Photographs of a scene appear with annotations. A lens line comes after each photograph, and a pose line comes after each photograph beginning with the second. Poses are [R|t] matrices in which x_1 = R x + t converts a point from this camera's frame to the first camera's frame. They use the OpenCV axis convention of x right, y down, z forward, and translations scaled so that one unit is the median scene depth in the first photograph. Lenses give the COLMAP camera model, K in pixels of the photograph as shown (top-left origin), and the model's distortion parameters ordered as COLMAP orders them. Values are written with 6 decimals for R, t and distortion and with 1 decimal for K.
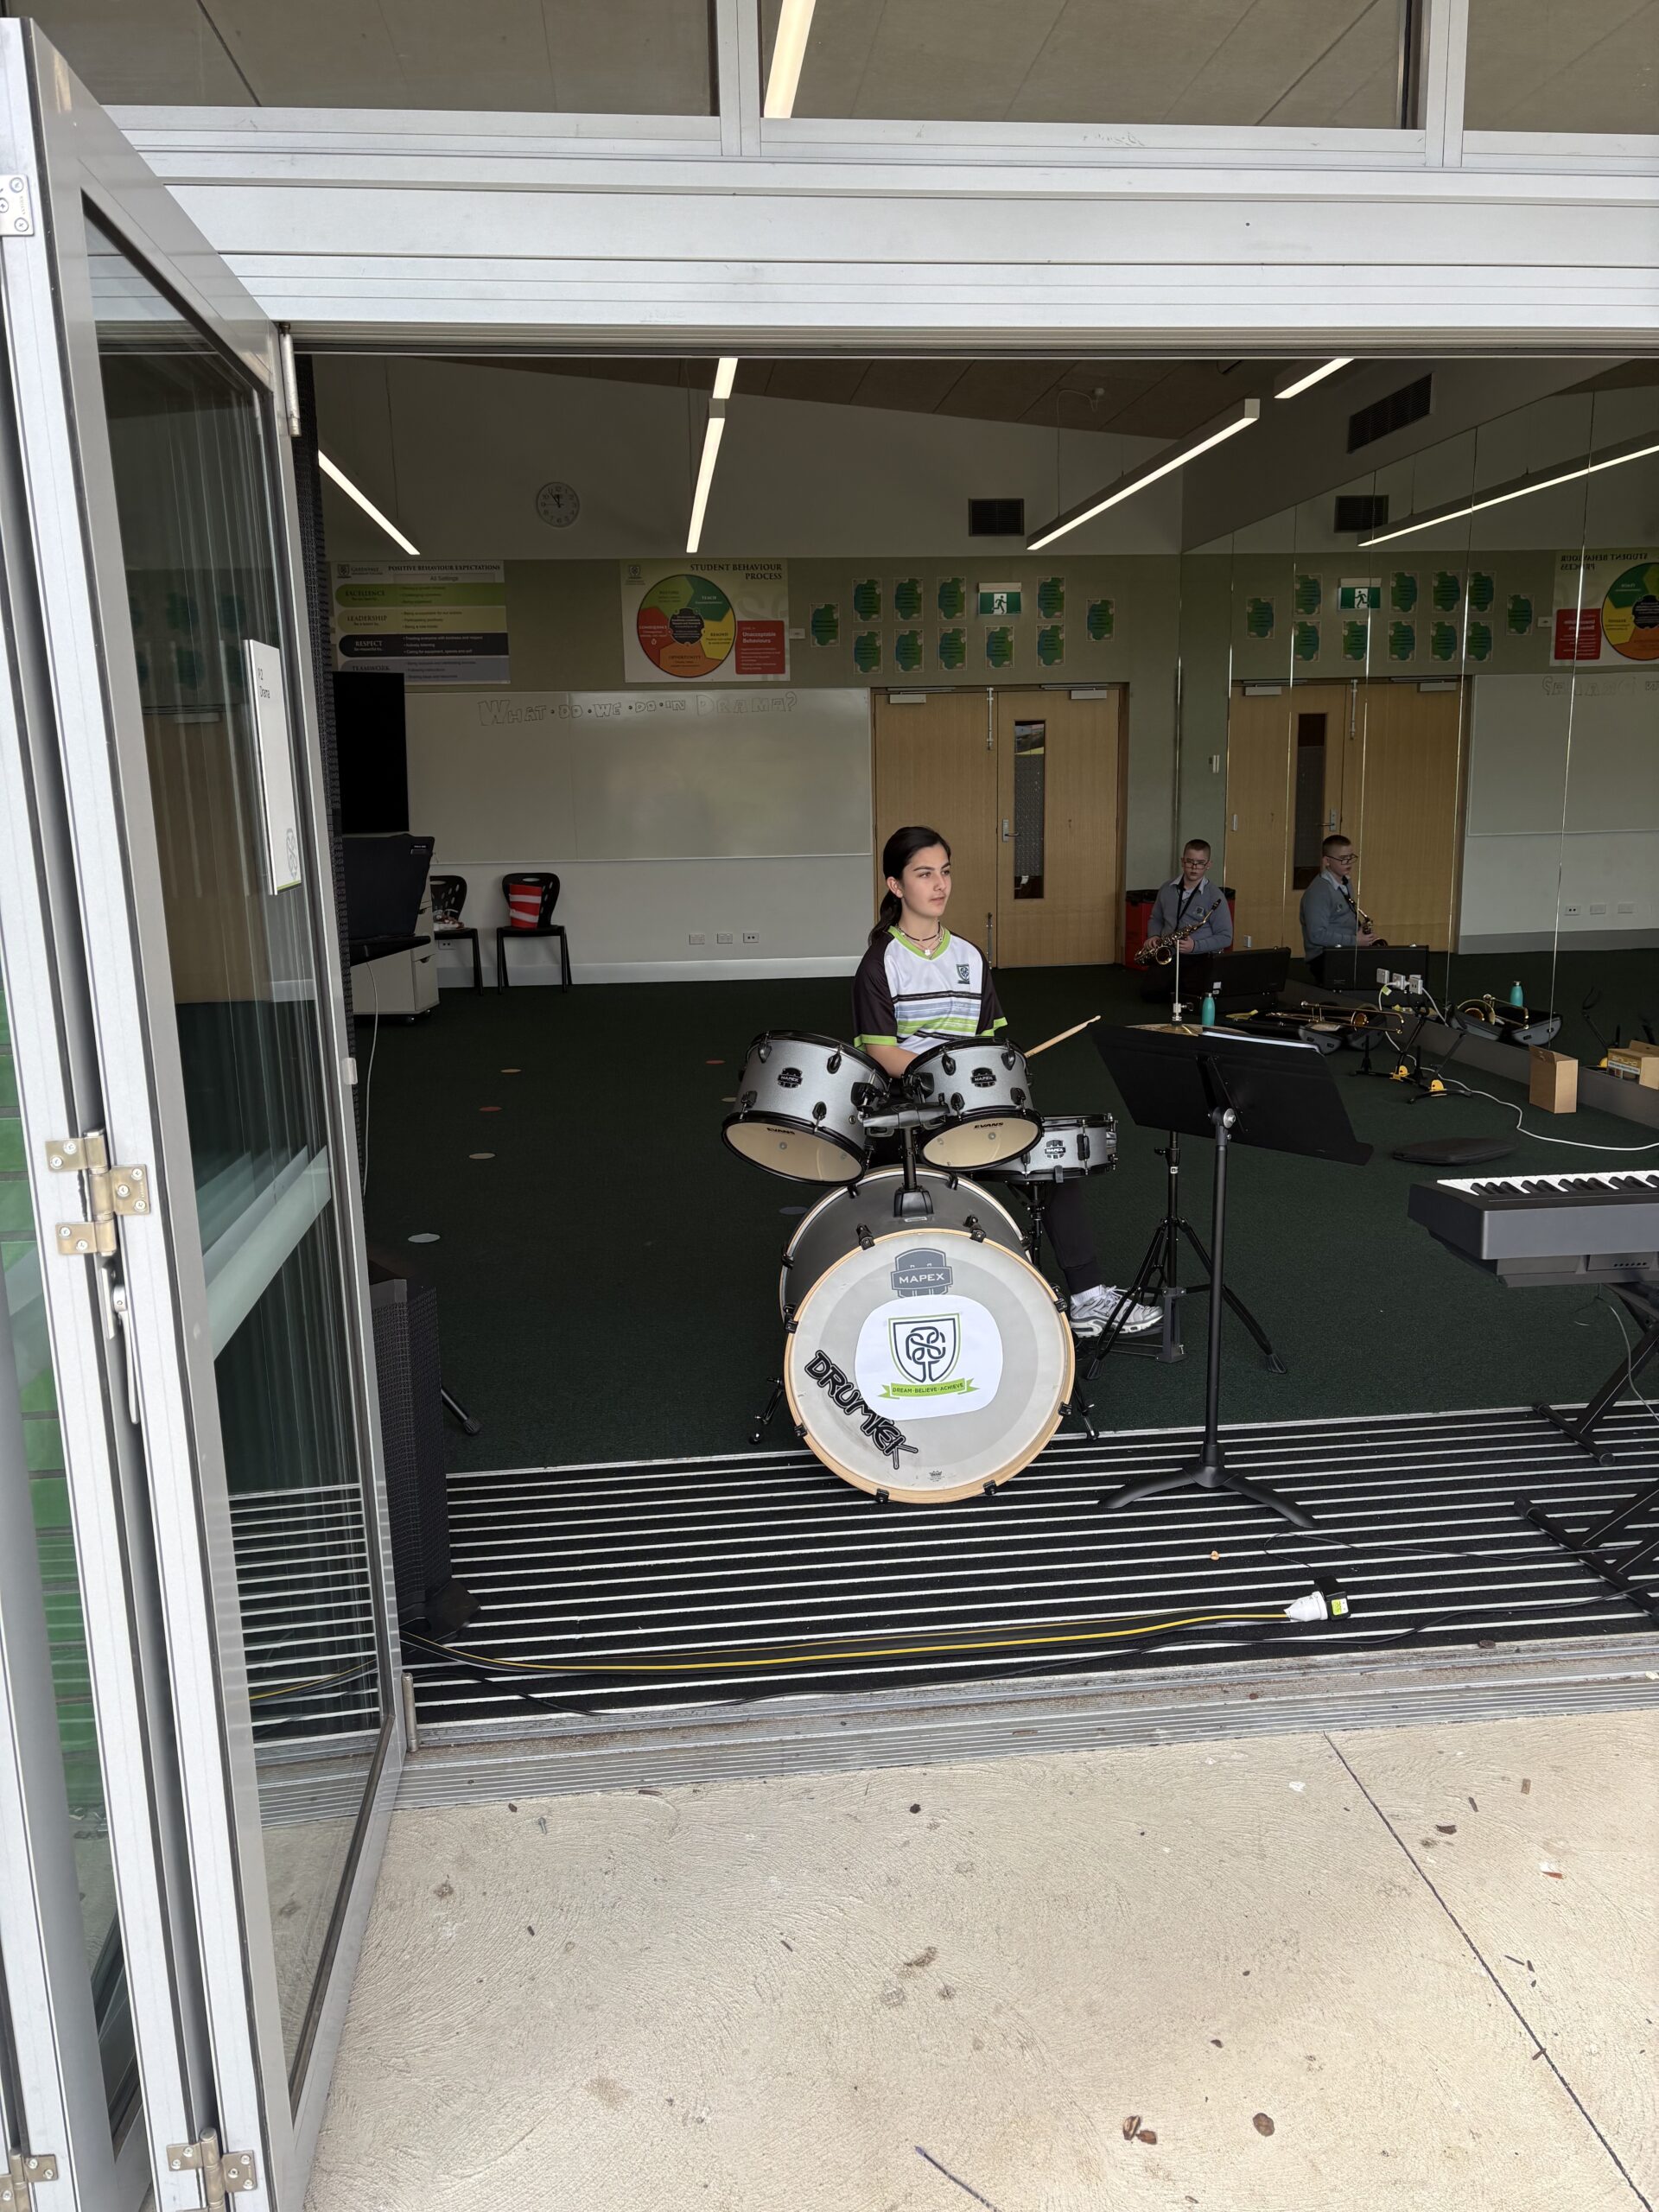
lens RADIAL K [[1677.8, 0, 816.2], [0, 1677.8, 1095.9], [0, 0, 1]] dist [0.068835, -0.068693]
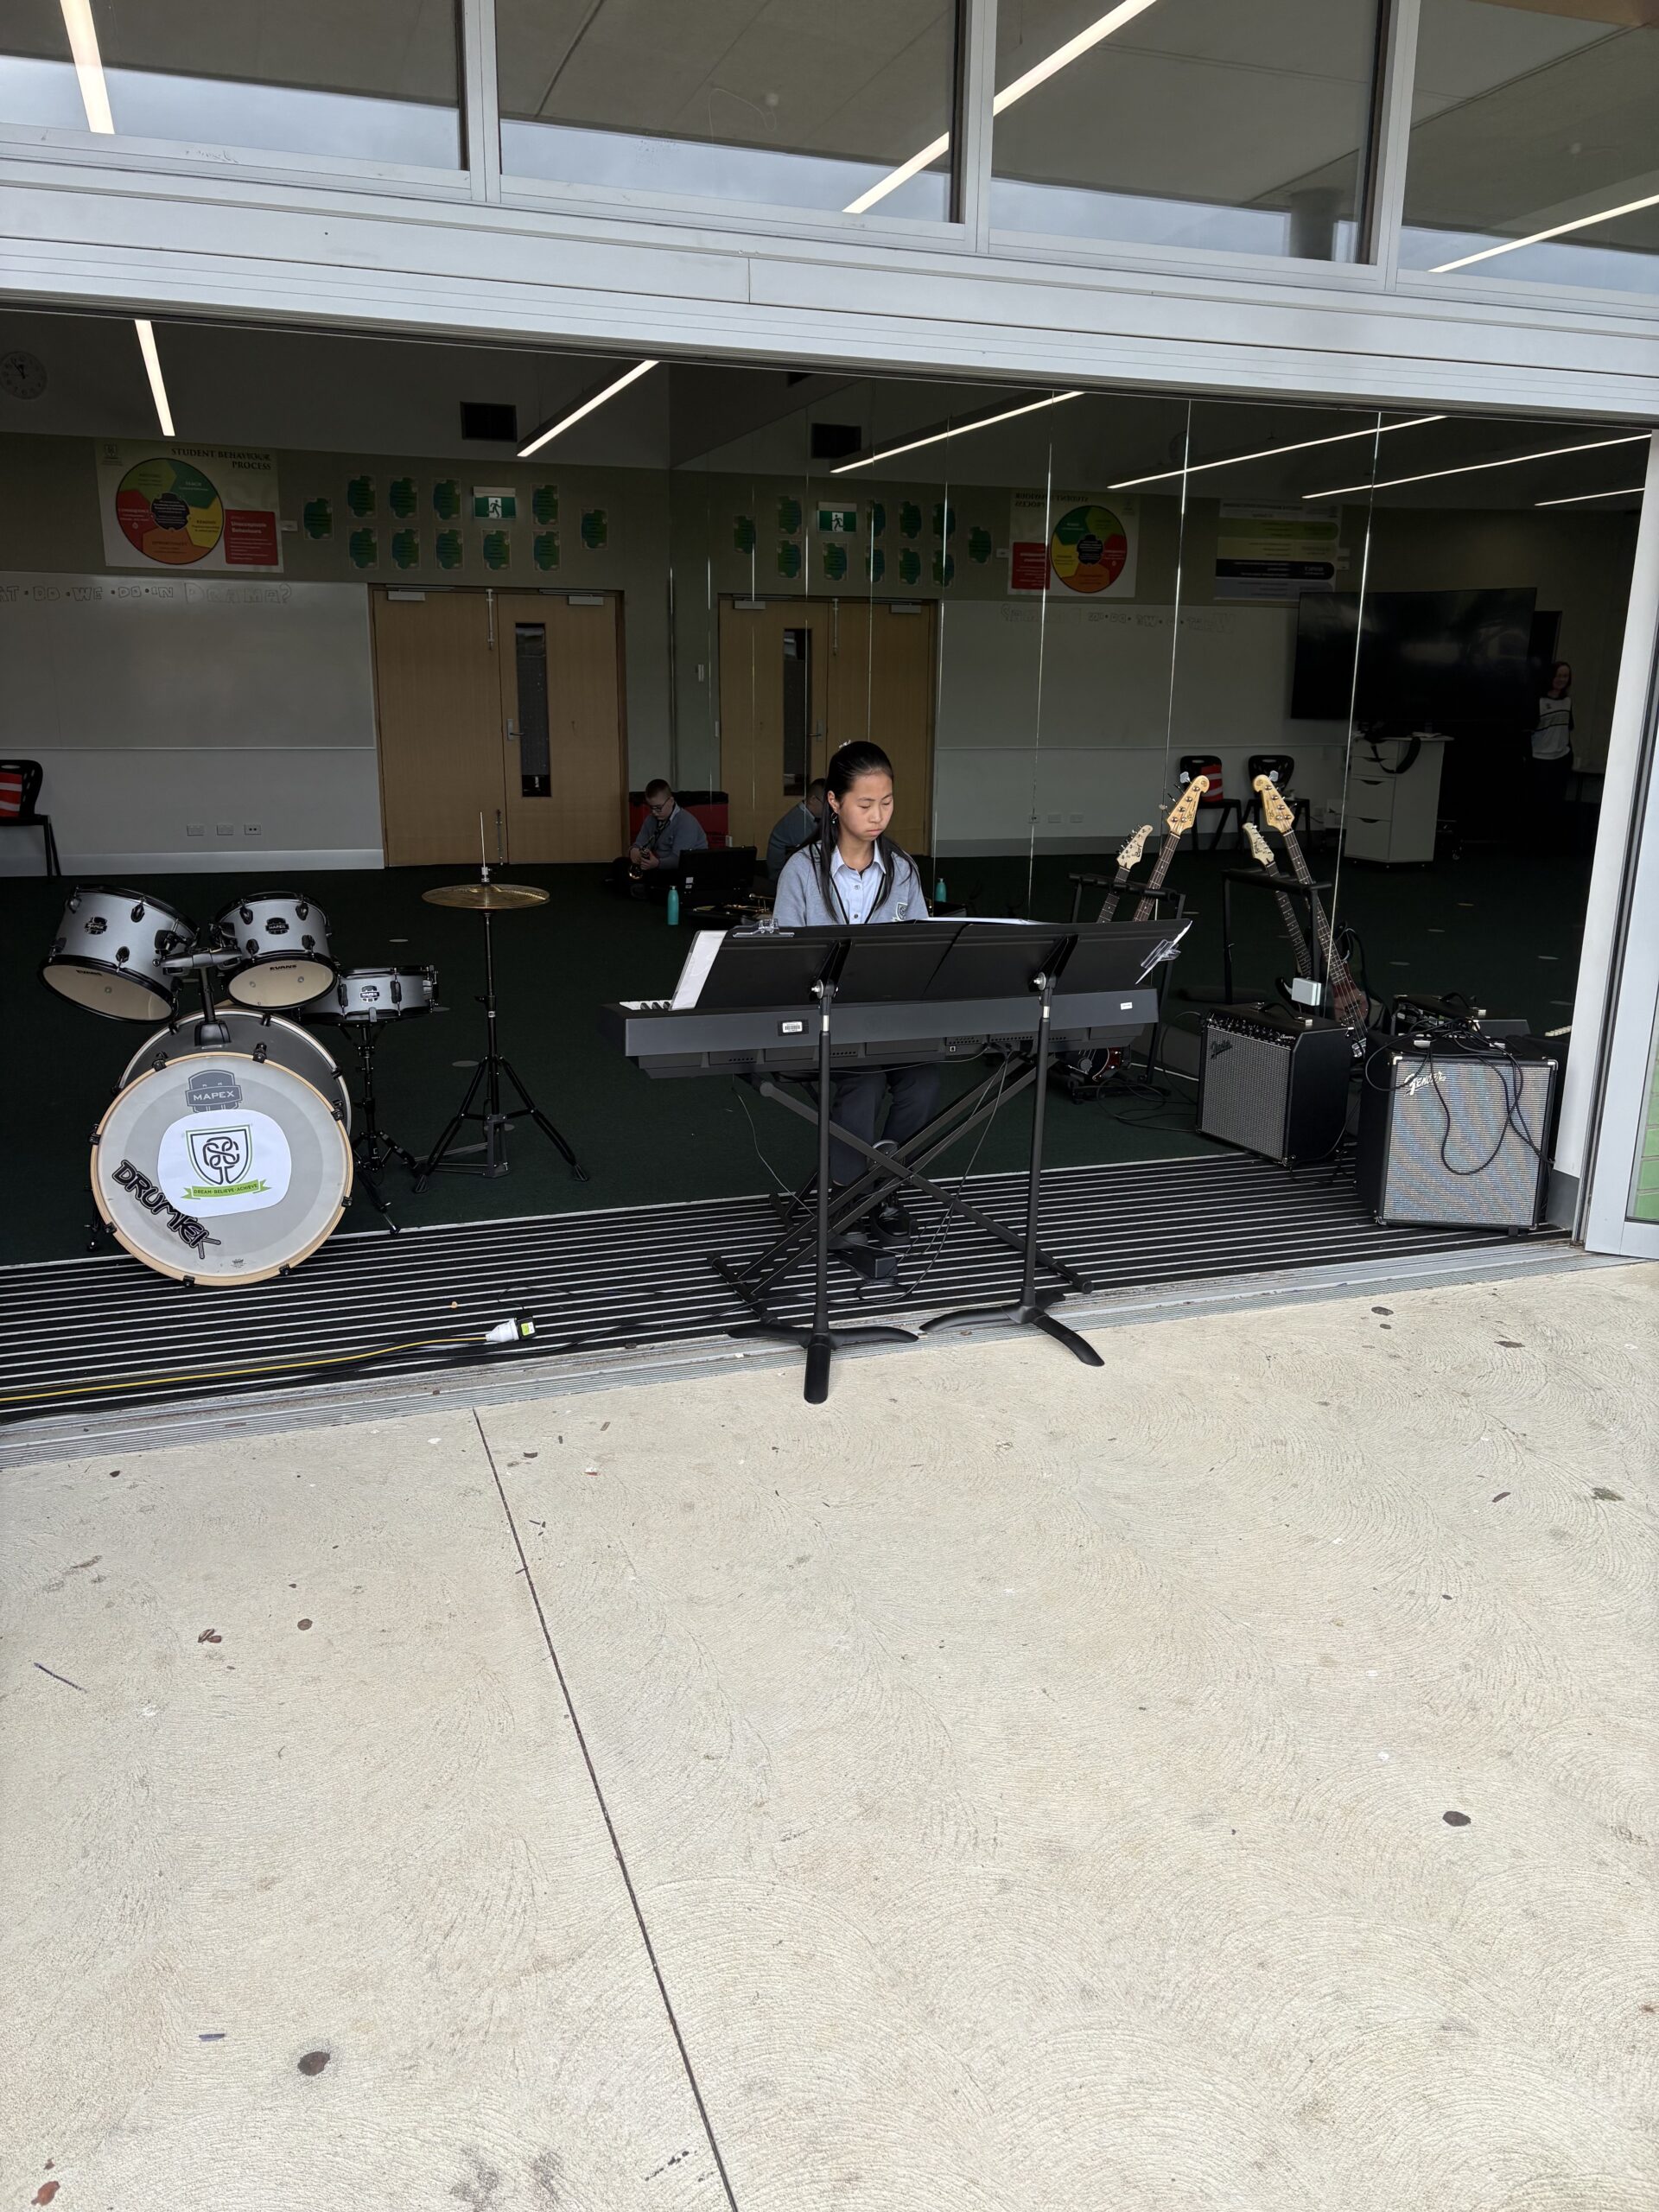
lens RADIAL K [[1699.2, 0, 820.5], [0, 1699.2, 1105.2], [0, 0, 1]] dist [0.021109, -0.000715]
pose [[0.974375, -0.024925, 0.223544, 0.198195], [0.012445, 0.998293, 0.057066, 0.049854], [-0.224584, -0.052821, 0.973022, -0.242354]]
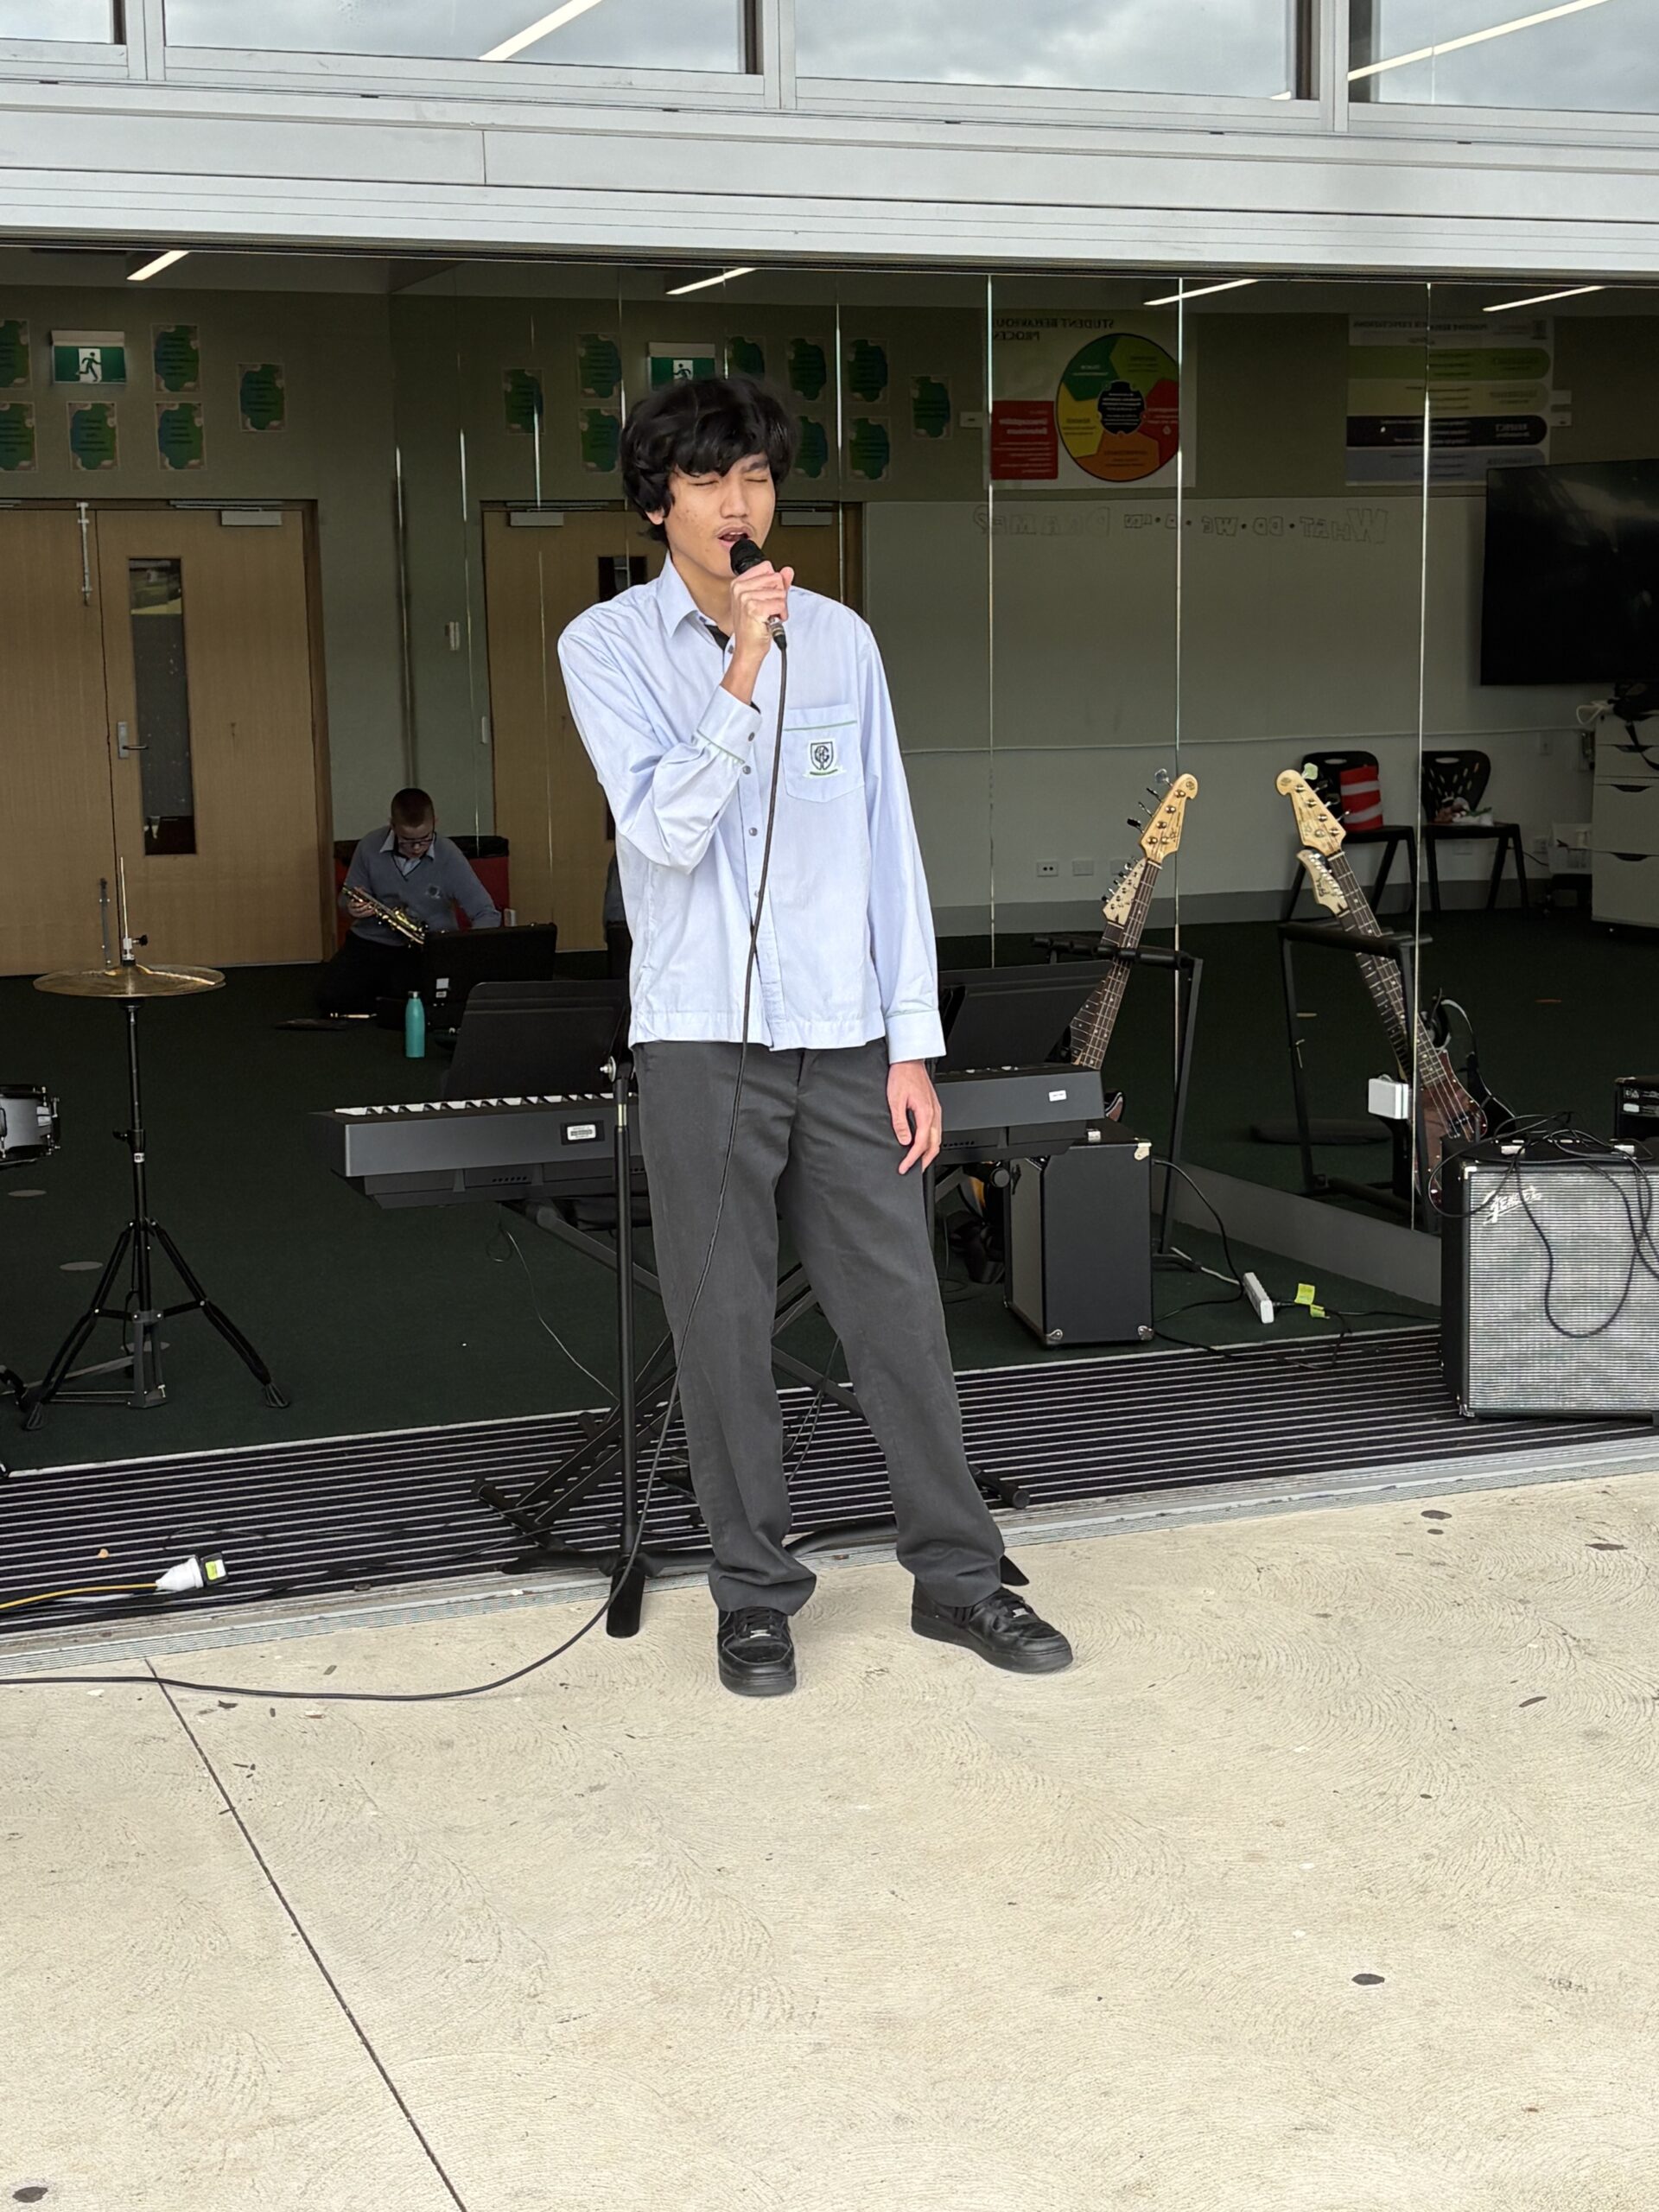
lens RADIAL K [[3350.7, 0, 829.5], [0, 3350.7, 1106.0], [0, 0, 1]] dist [0.228520, -0.911677]
pose [[0.965394, -0.032533, 0.258758, 0.136814], [0.046187, 0.997833, -0.046864, 0.126132], [-0.256673, 0.057194, 0.964805, -0.690217]]
